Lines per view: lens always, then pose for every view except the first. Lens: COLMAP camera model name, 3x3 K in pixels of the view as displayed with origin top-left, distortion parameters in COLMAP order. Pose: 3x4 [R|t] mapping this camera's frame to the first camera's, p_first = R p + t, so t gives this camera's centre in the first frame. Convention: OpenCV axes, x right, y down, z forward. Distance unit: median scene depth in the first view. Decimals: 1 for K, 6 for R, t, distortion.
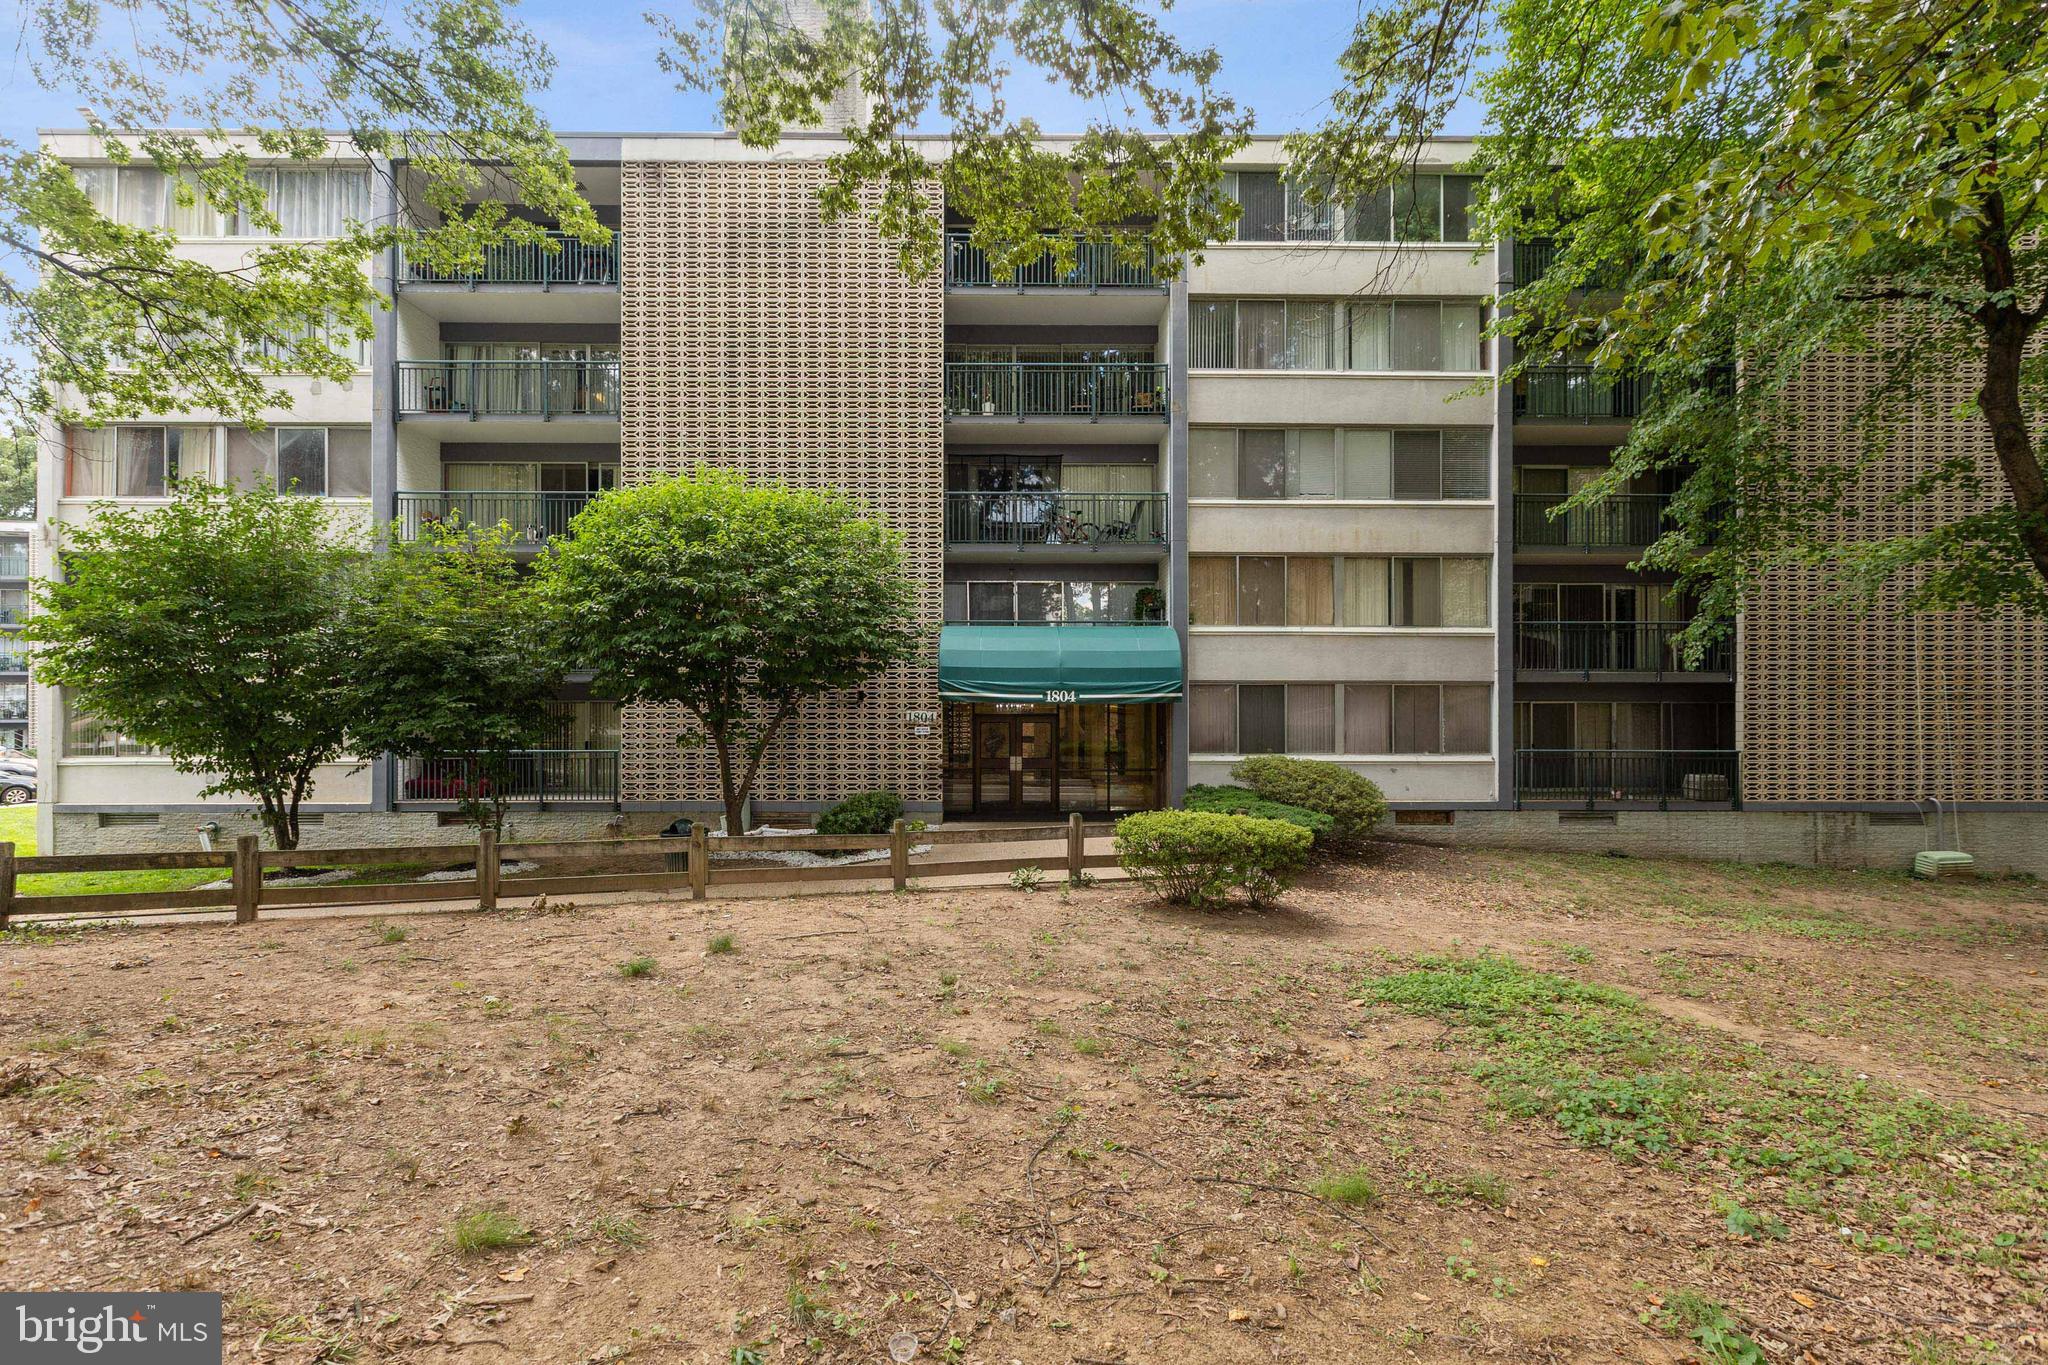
lens RADIAL K [[918.9, 0, 1026.1], [0, 918.9, 688.7], [0, 0, 1]] dist [-0.002363, -0.000063]
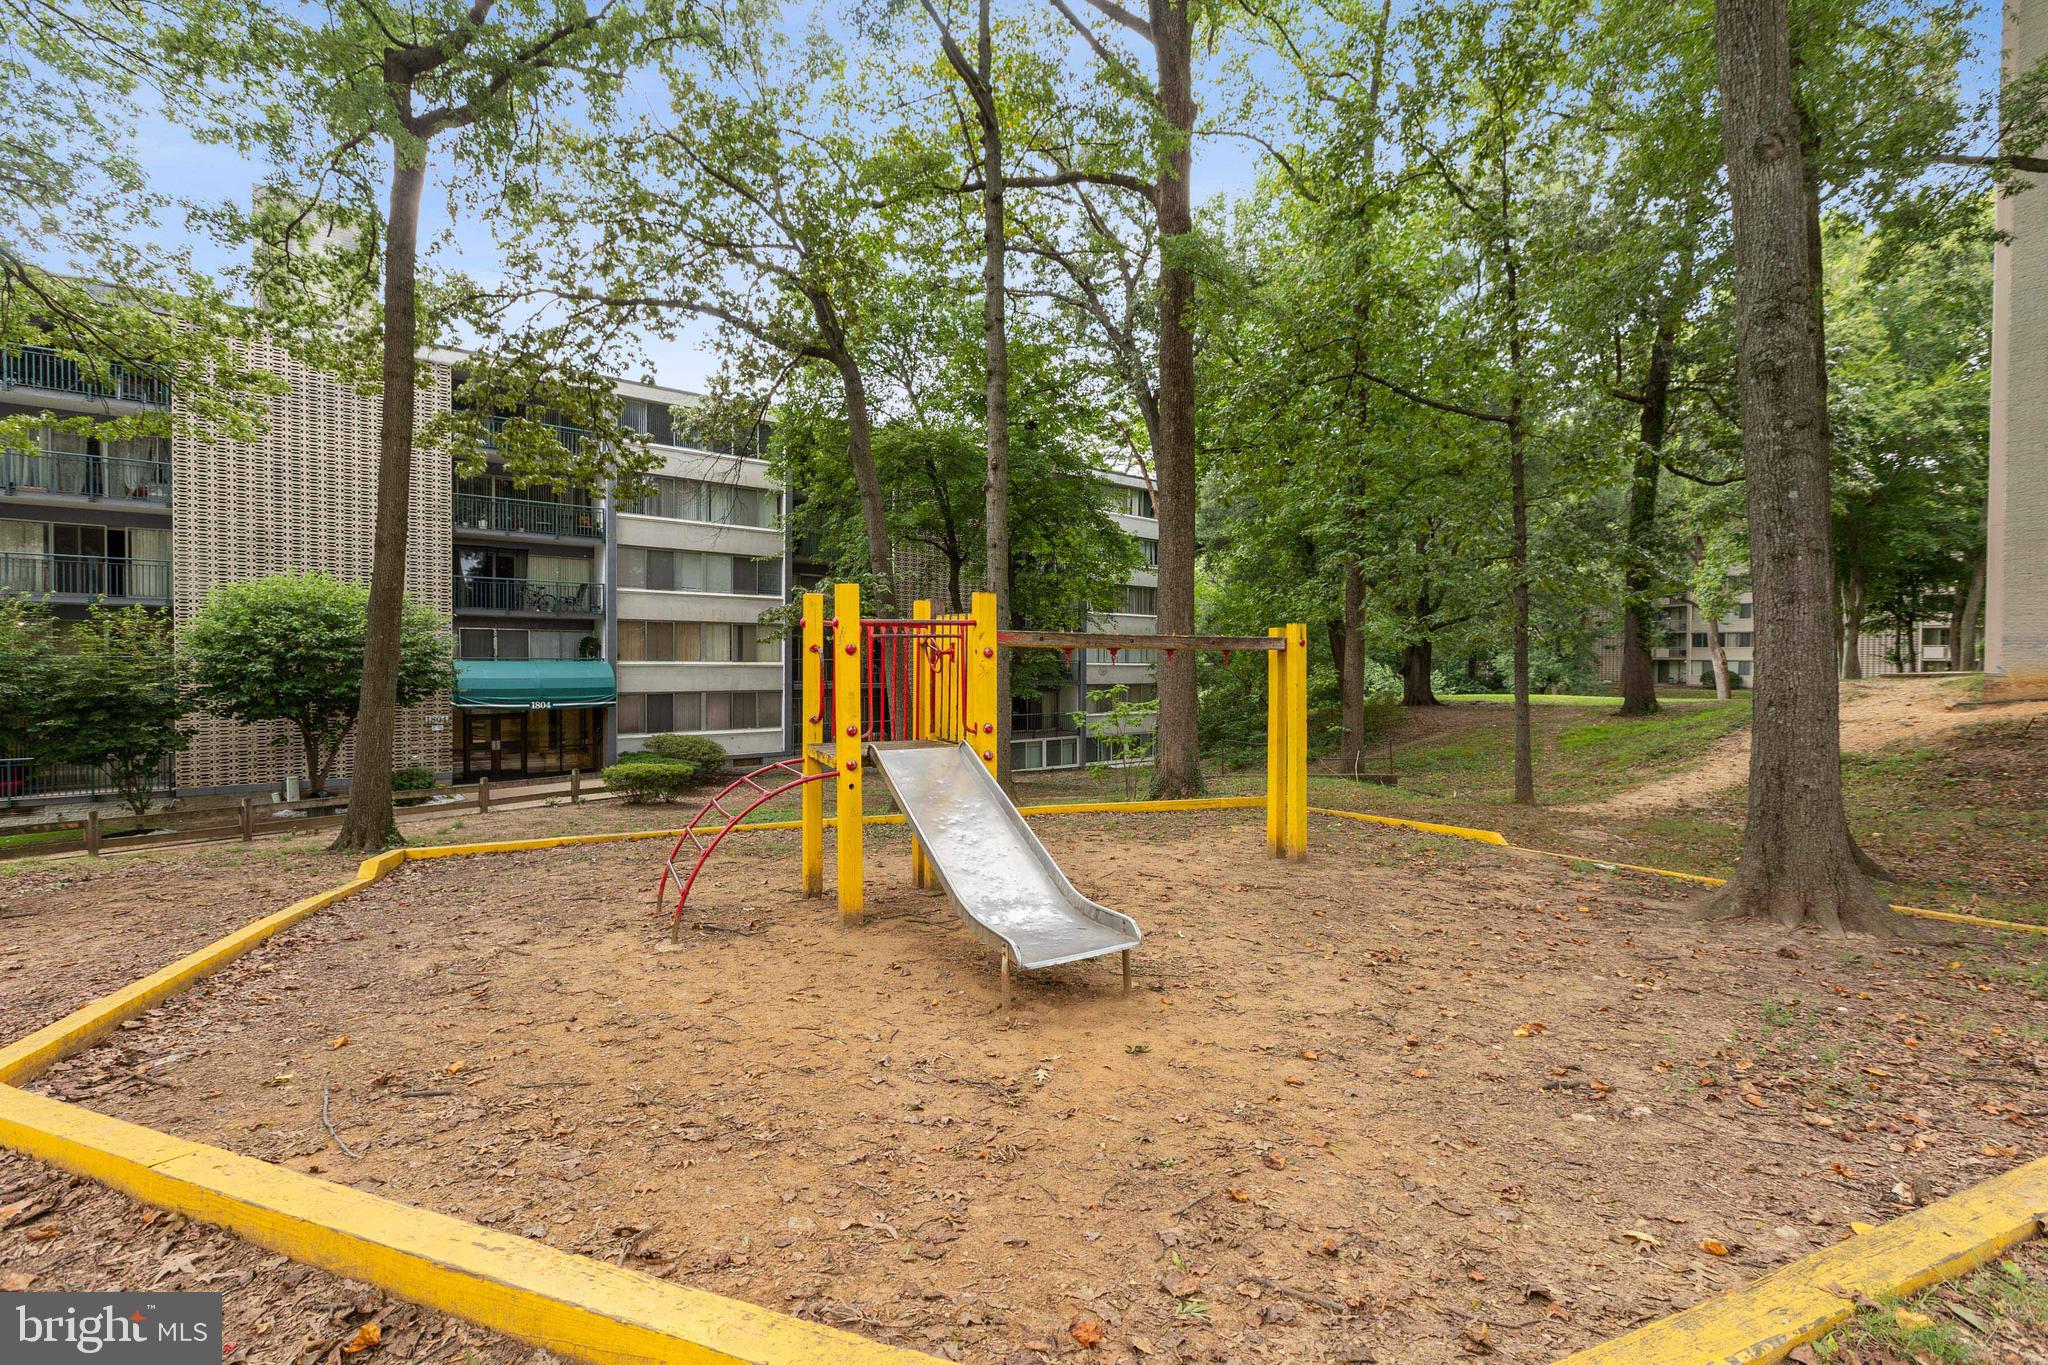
lens RADIAL K [[918.9, 0, 1030.3], [0, 918.9, 666.5], [0, 0, 1]] dist [-0.002363, -0.000063]
pose [[0.781777, -0.001661, 0.623556, -0.296701], [-0.010804, 0.999810, 0.016209, -0.095516], [-0.623465, -0.019409, 0.781610, -0.853981]]
